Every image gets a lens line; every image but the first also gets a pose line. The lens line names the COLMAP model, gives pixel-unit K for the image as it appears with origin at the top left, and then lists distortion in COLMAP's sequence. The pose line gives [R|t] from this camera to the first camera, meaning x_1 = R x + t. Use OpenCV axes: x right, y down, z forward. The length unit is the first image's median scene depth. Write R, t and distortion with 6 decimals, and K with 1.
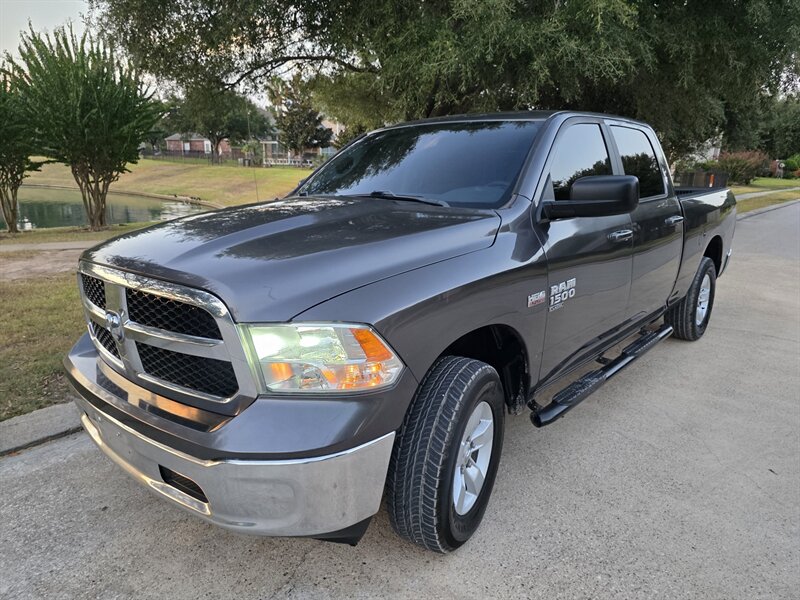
lens RADIAL K [[540.1, 0, 396.7], [0, 540.1, 300.0], [0, 0, 1]] dist [0.061547, -0.059416]
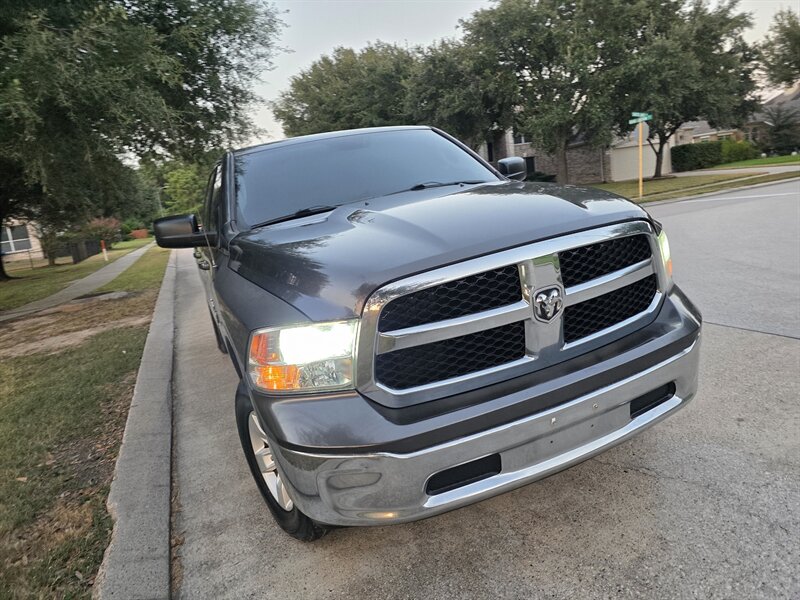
lens RADIAL K [[540.1, 0, 411.7], [0, 540.1, 291.6], [0, 0, 1]] dist [0.061547, -0.059416]
pose [[0.419036, -0.243500, 0.874710, -0.755597], [0.368857, 0.925945, 0.081059, -0.069260], [-0.829671, 0.288676, 0.477821, 0.404685]]
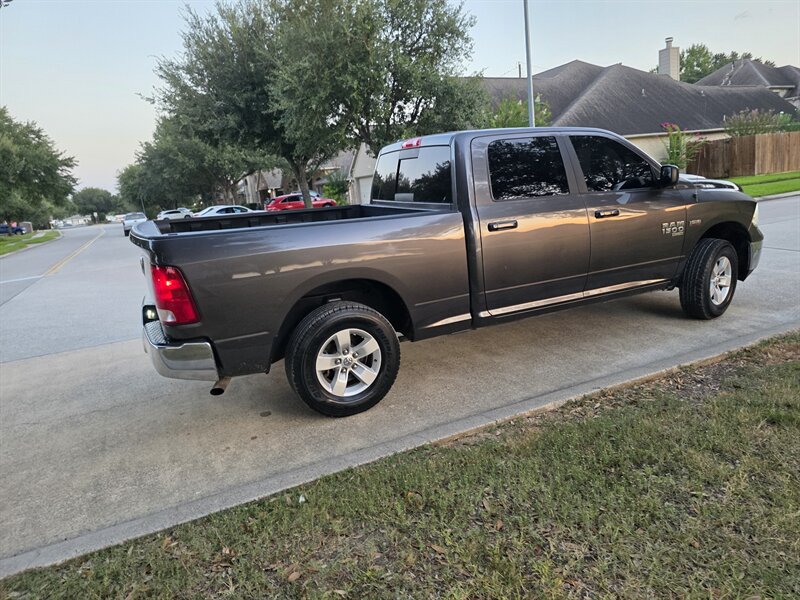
lens RADIAL K [[540.1, 0, 412.2], [0, 540.1, 289.0], [0, 0, 1]] dist [0.061547, -0.059416]
pose [[-0.925291, -0.011103, 0.379096, -0.106755], [0.158315, 0.897011, 0.412683, -0.575143], [-0.344635, 0.441868, -0.828239, 2.351328]]
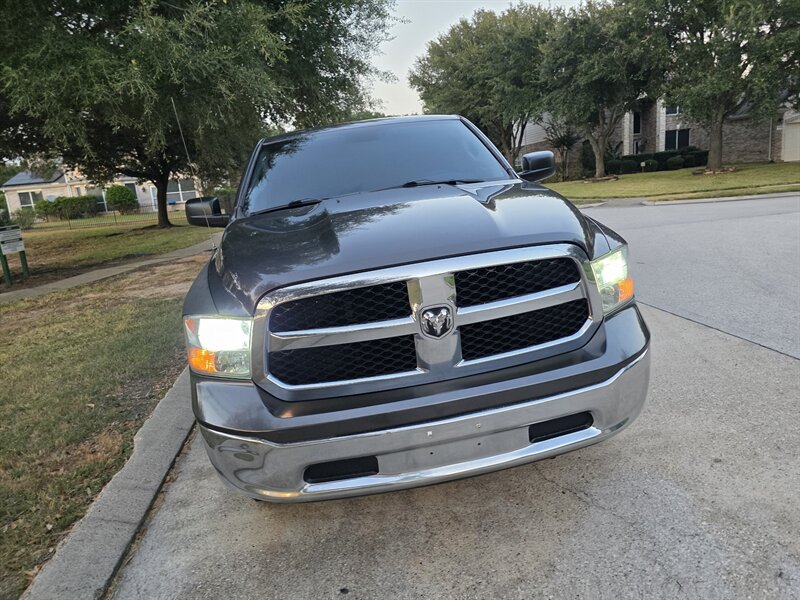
lens RADIAL K [[540.1, 0, 409.2], [0, 540.1, 295.9], [0, 0, 1]] dist [0.061547, -0.059416]
pose [[0.636760, -0.245882, 0.730807, -0.653657], [0.296359, 0.953034, 0.062431, -0.035545], [-0.711835, 0.176828, 0.679723, 0.215116]]
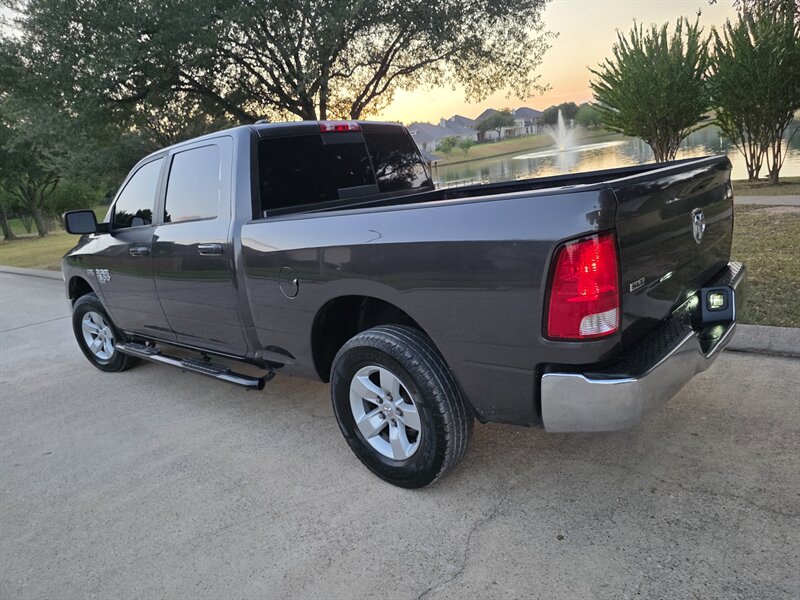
lens RADIAL K [[540.1, 0, 406.7], [0, 540.1, 284.8], [0, 0, 1]] dist [0.061547, -0.059416]
pose [[0.001726, 0.205435, -0.978669, 1.375707], [-0.102284, 0.973574, 0.204185, -0.298579], [0.994754, 0.099750, 0.022693, 1.317949]]
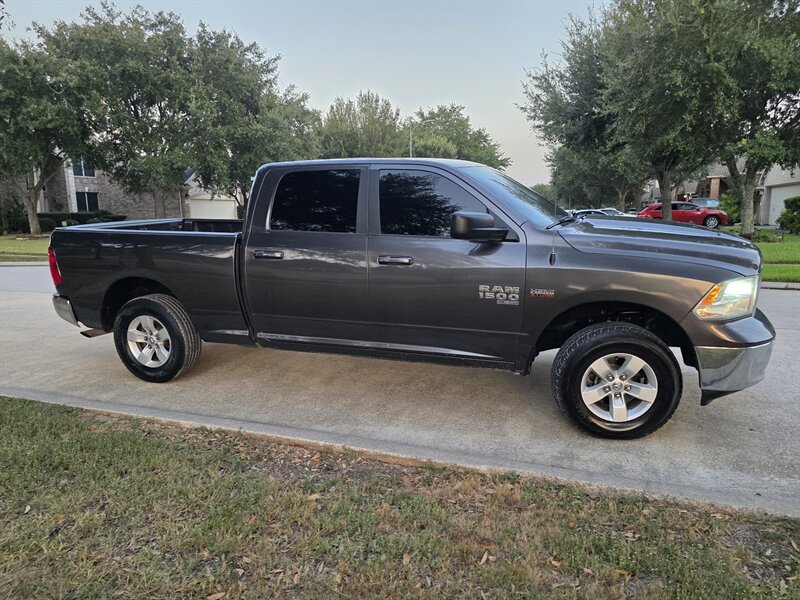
lens RADIAL K [[540.1, 0, 402.5], [0, 540.1, 297.4], [0, 0, 1]] dist [0.061547, -0.059416]
pose [[-0.379108, -0.166831, 0.910189, -0.989692], [0.232598, 0.934853, 0.268232, -0.373117], [-0.895643, 0.313397, -0.315605, 1.490101]]
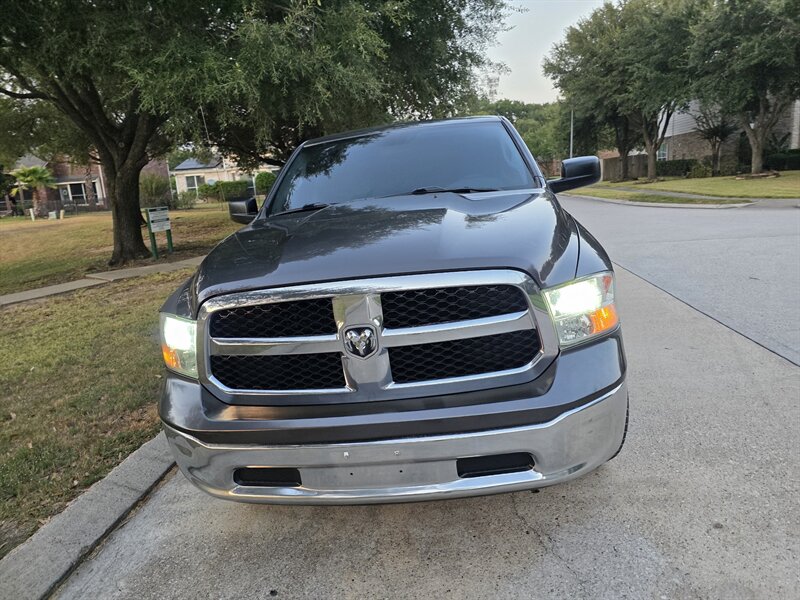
lens RADIAL K [[540.1, 0, 409.6], [0, 540.1, 291.7], [0, 0, 1]] dist [0.061547, -0.059416]
pose [[0.804171, -0.201107, 0.559344, -0.506947], [0.235272, 0.971865, 0.011173, -0.012949], [-0.545854, 0.122613, 0.828860, 0.104875]]
